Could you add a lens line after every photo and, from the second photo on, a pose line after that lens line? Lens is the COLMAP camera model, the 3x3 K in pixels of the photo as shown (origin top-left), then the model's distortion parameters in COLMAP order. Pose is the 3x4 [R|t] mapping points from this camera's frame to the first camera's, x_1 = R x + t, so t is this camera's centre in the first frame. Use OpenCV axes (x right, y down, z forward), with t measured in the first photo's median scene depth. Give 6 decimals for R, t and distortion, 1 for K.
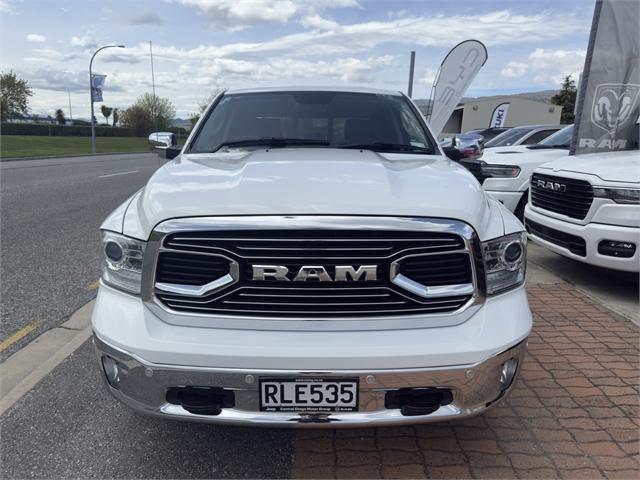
lens RADIAL K [[452.7, 0, 320.0], [0, 452.7, 240.0], [0, 0, 1]] dist [0.000151, -0.008540]
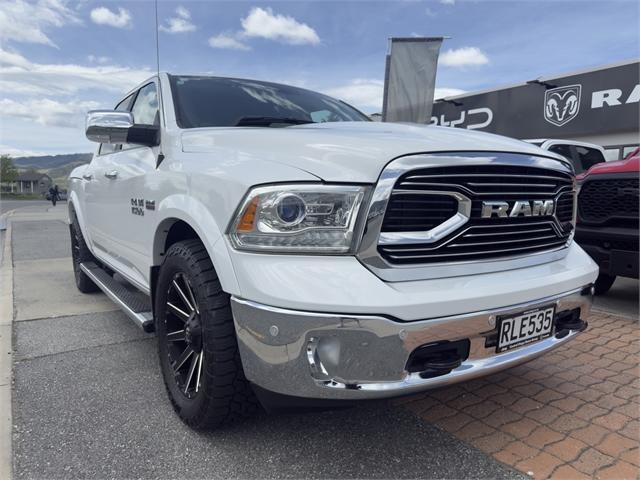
lens RADIAL K [[452.7, 0, 320.0], [0, 452.7, 240.0], [0, 0, 1]] dist [0.000151, -0.008540]
pose [[0.830958, -0.058279, 0.553274, -0.972819], [0.116186, 0.990748, -0.070139, 0.161534], [-0.544067, 0.122565, 0.830041, 0.374031]]
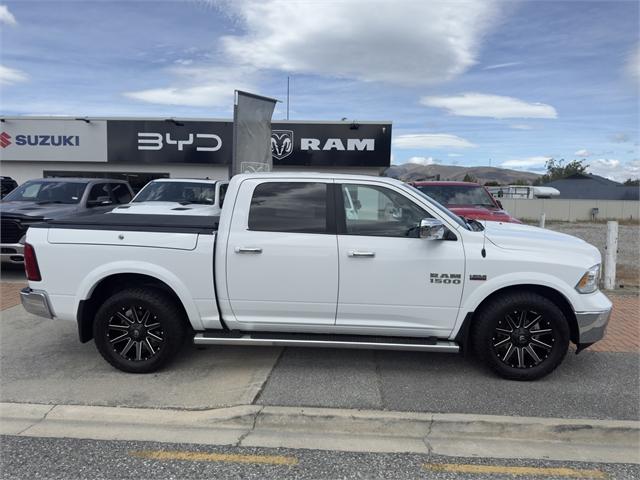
lens RADIAL K [[443.6, 0, 320.0], [0, 443.6, 240.0], [0, 0, 1]] dist [0.008192, -0.002437]
pose [[0.067935, -0.121372, 0.990280, -3.023113], [0.191014, 0.975793, 0.106493, -0.708631], [-0.979234, 0.181923, 0.089474, 2.347666]]
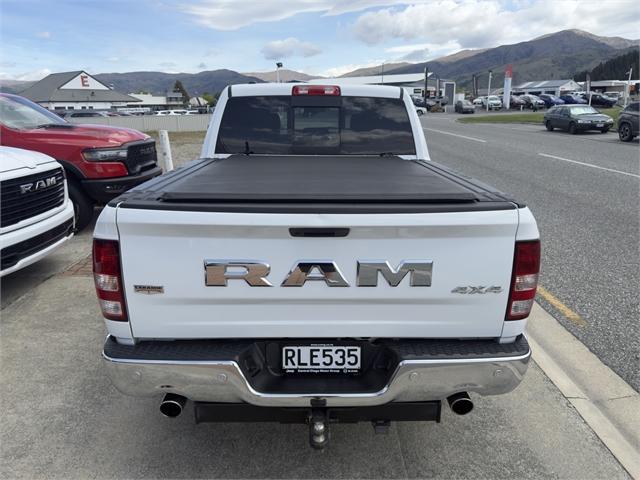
lens RADIAL K [[449.0, 0, 317.1], [0, 449.0, 239.8], [0, 0, 1]] dist [-0.000616, -0.007730]
pose [[-0.999782, -0.015355, 0.014128, -0.116390], [-0.006816, 0.880297, 0.474374, -1.262393], [-0.019721, 0.474175, -0.880210, 5.189615]]
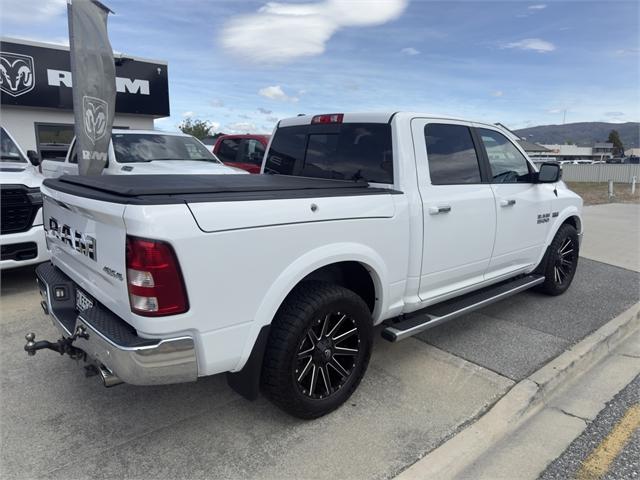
lens RADIAL K [[449.0, 0, 317.1], [0, 449.0, 239.8], [0, 0, 1]] dist [-0.000616, -0.007730]
pose [[-0.644061, -0.164246, 0.747134, -1.789867], [0.134838, 0.937012, 0.322223, -1.045863], [-0.752997, 0.308273, -0.581346, 4.536989]]
